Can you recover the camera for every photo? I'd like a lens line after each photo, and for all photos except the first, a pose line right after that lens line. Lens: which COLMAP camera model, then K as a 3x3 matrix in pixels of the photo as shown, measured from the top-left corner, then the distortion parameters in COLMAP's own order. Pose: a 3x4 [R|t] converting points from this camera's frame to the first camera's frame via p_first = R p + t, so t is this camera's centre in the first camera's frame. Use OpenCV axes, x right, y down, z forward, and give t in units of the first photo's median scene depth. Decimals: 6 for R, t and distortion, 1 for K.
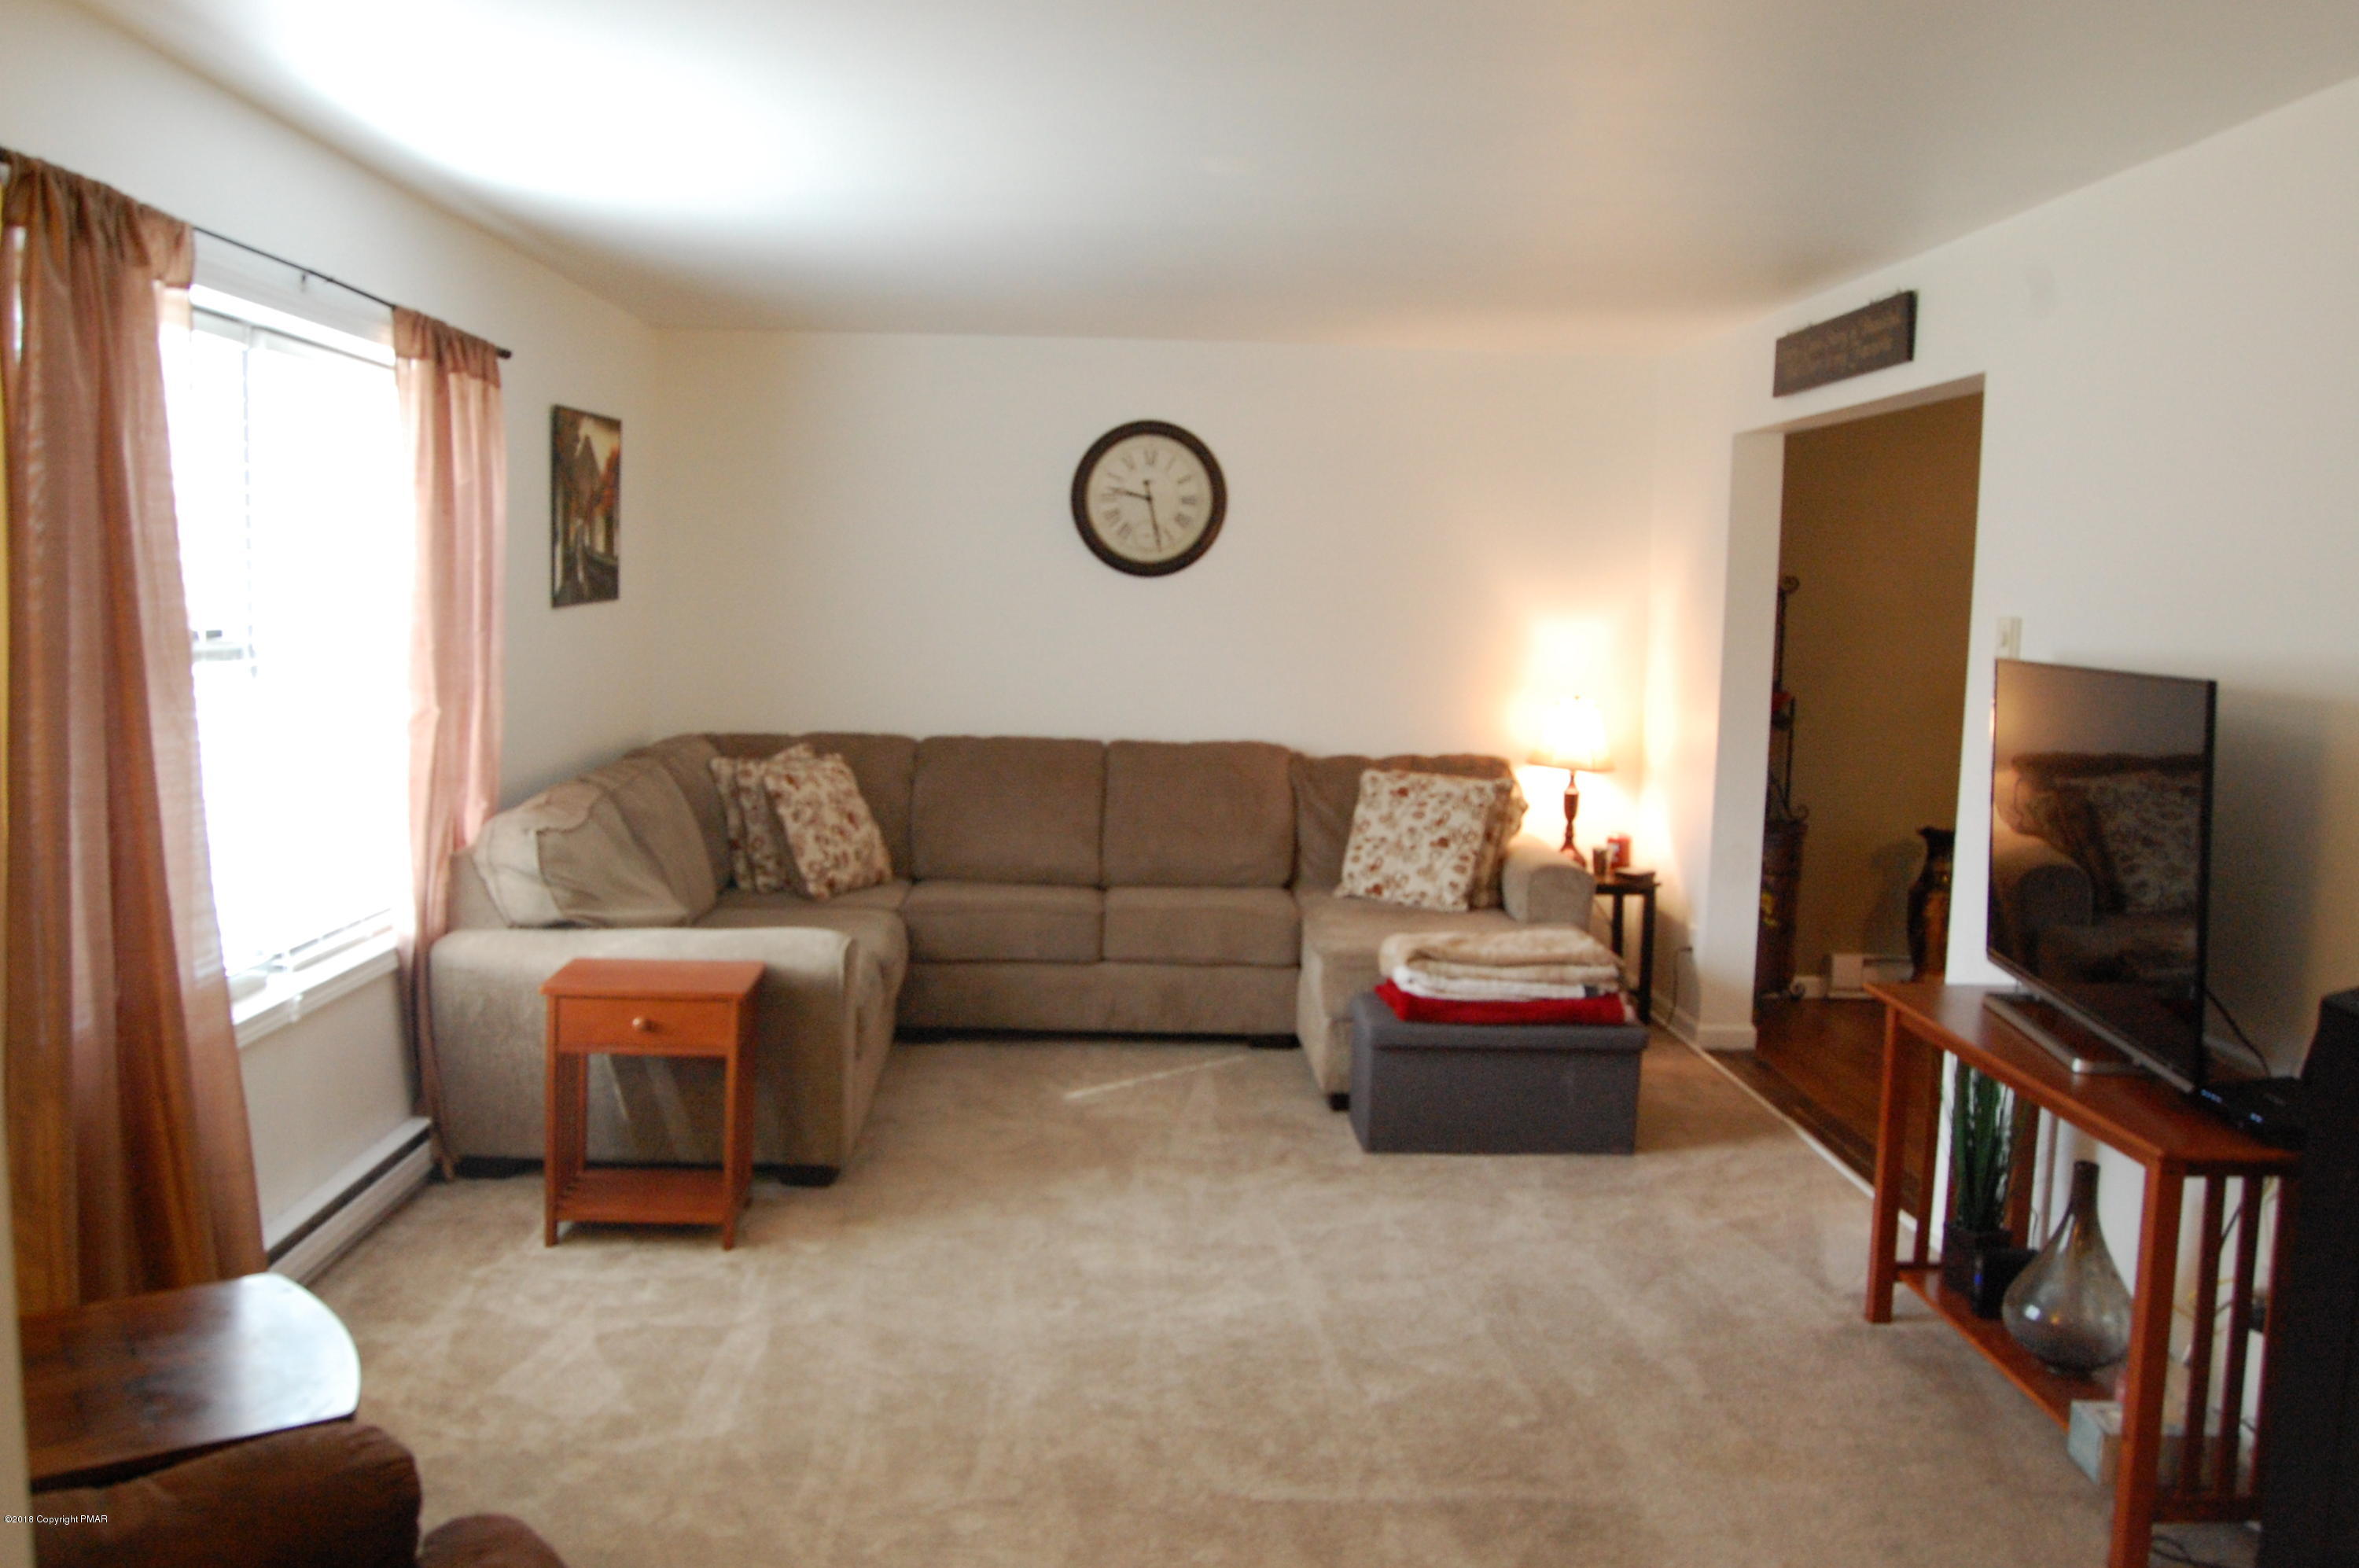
lens RADIAL K [[1916.3, 0, 1188.8], [0, 1916.3, 759.3], [0, 0, 1]] dist [-0.076138, 0.000824]
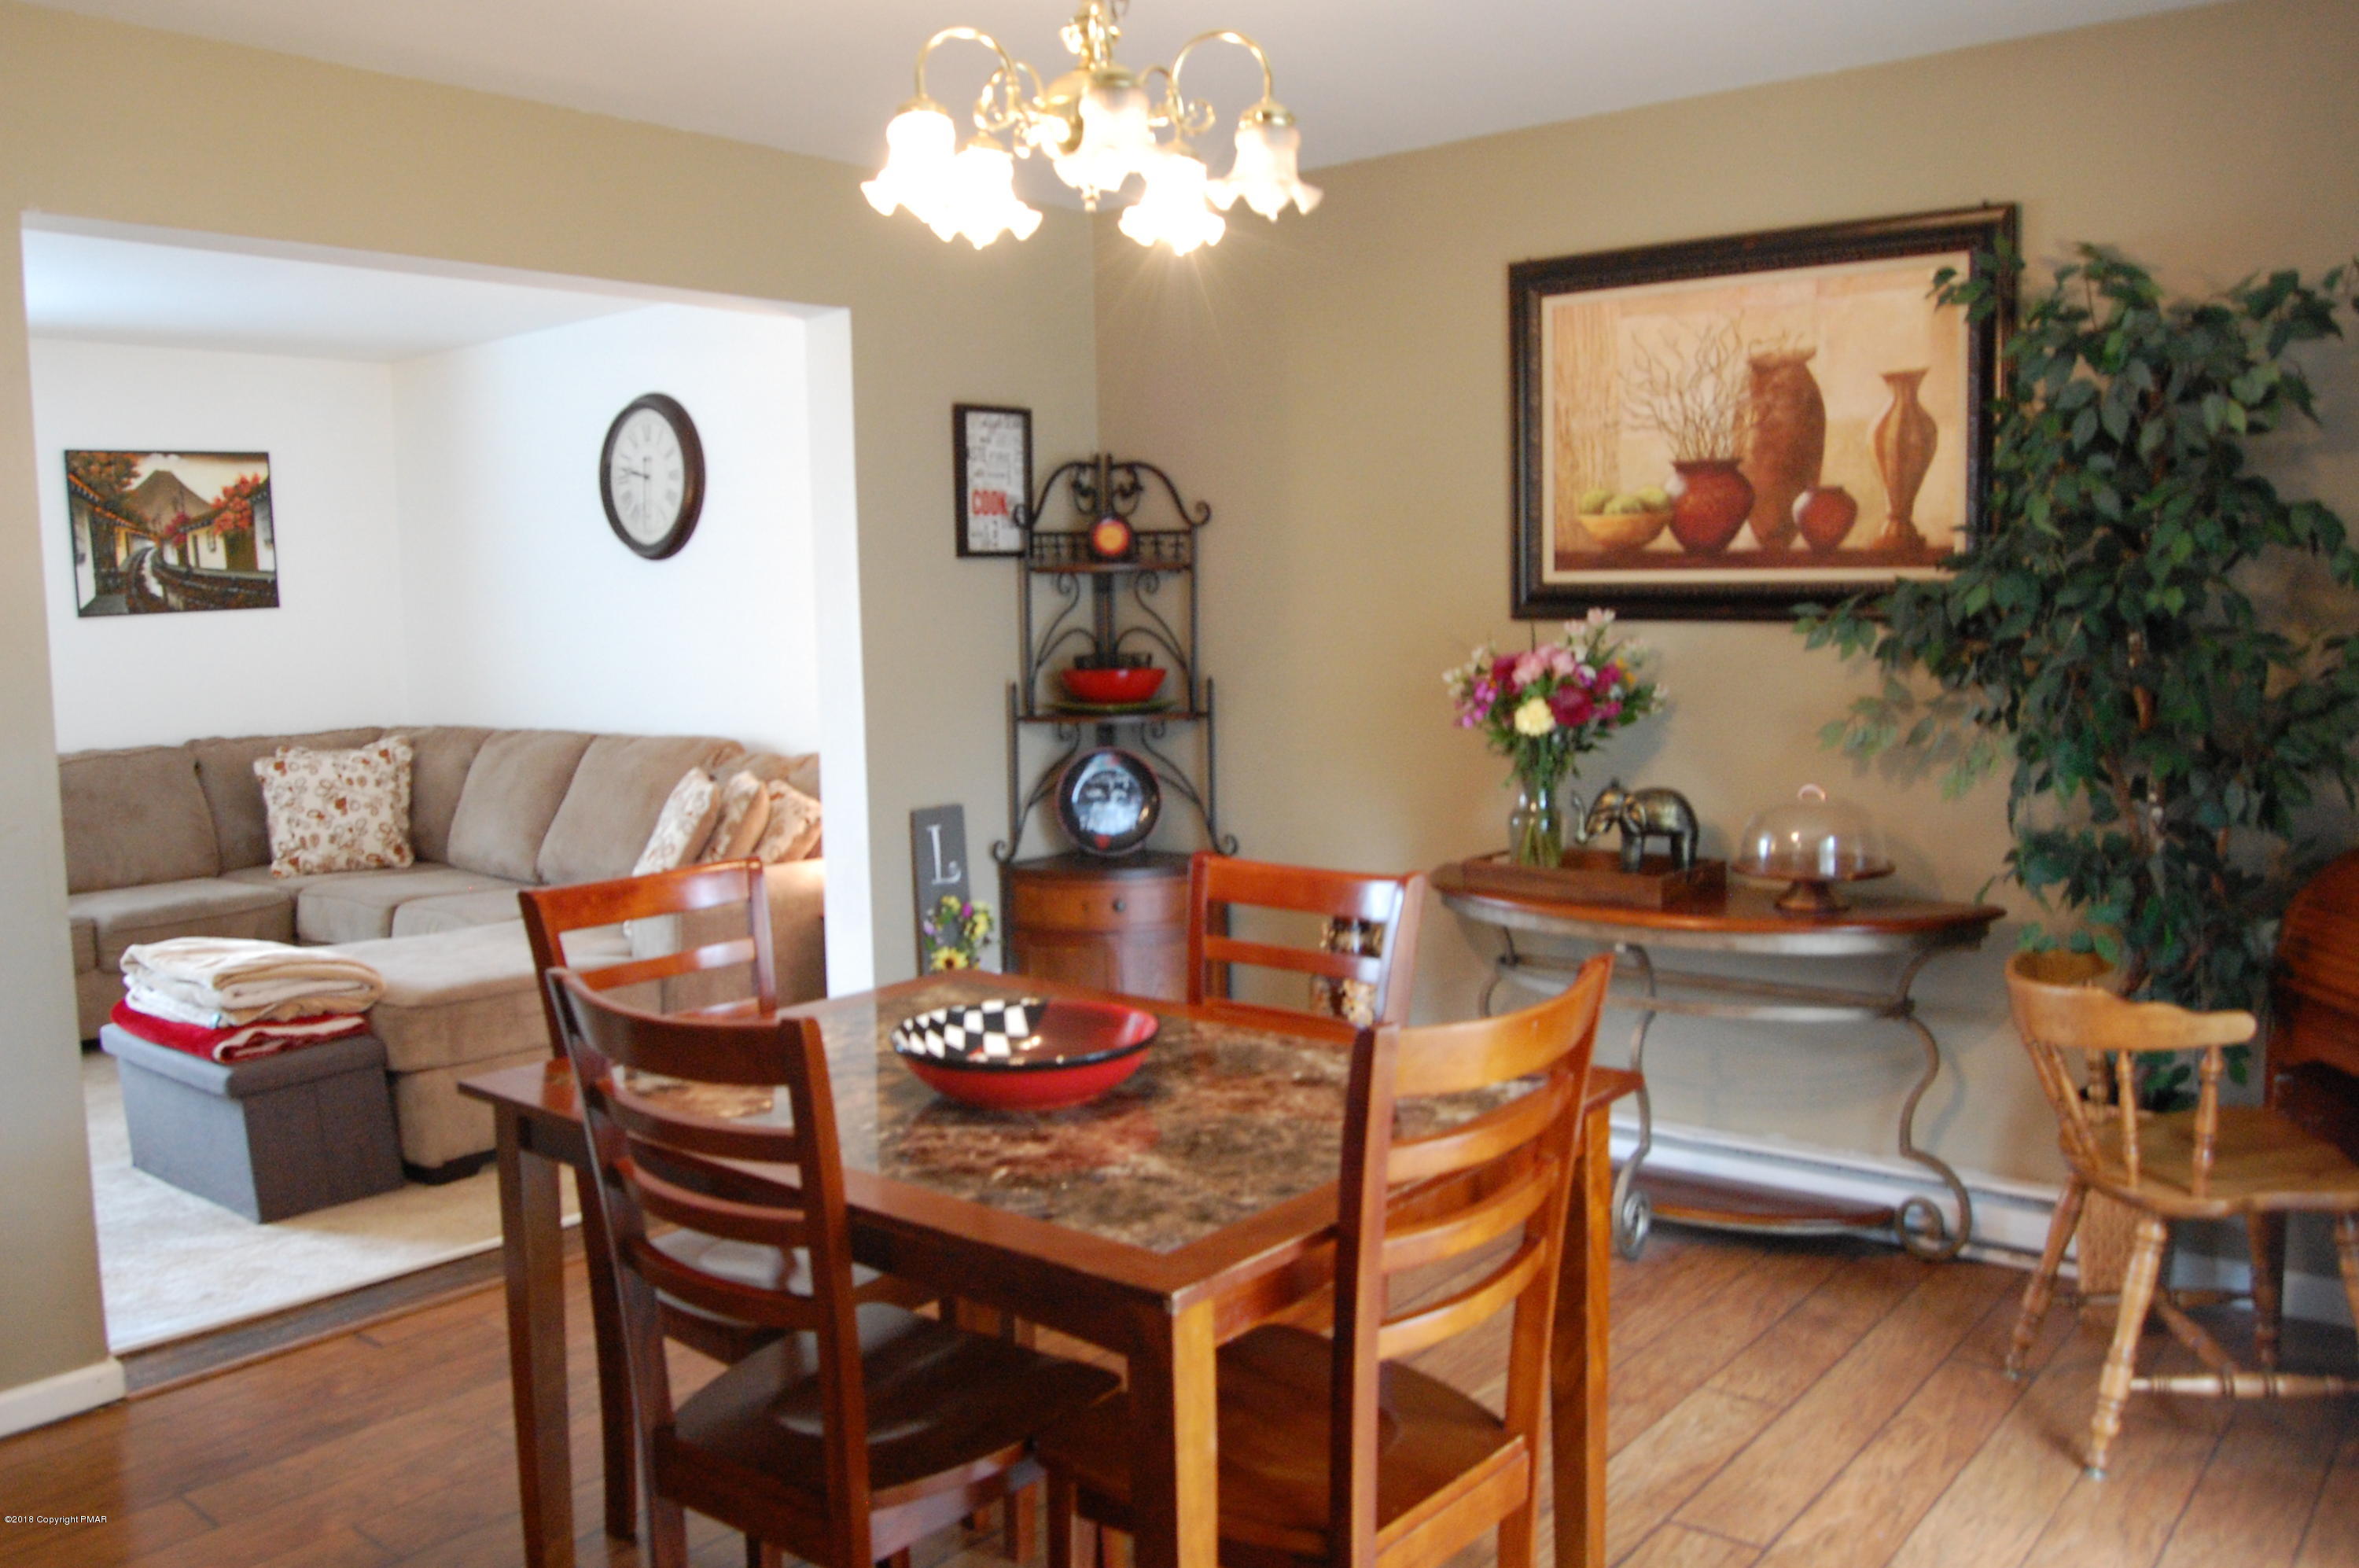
lens RADIAL K [[1916.3, 0, 1188.8], [0, 1916.3, 759.3], [0, 0, 1]] dist [-0.076138, 0.000824]
pose [[0.758743, 0.019319, -0.651104, 0.893638], [-0.010184, 0.999790, 0.017797, -0.018041], [0.651311, -0.006873, 0.758780, 0.516076]]
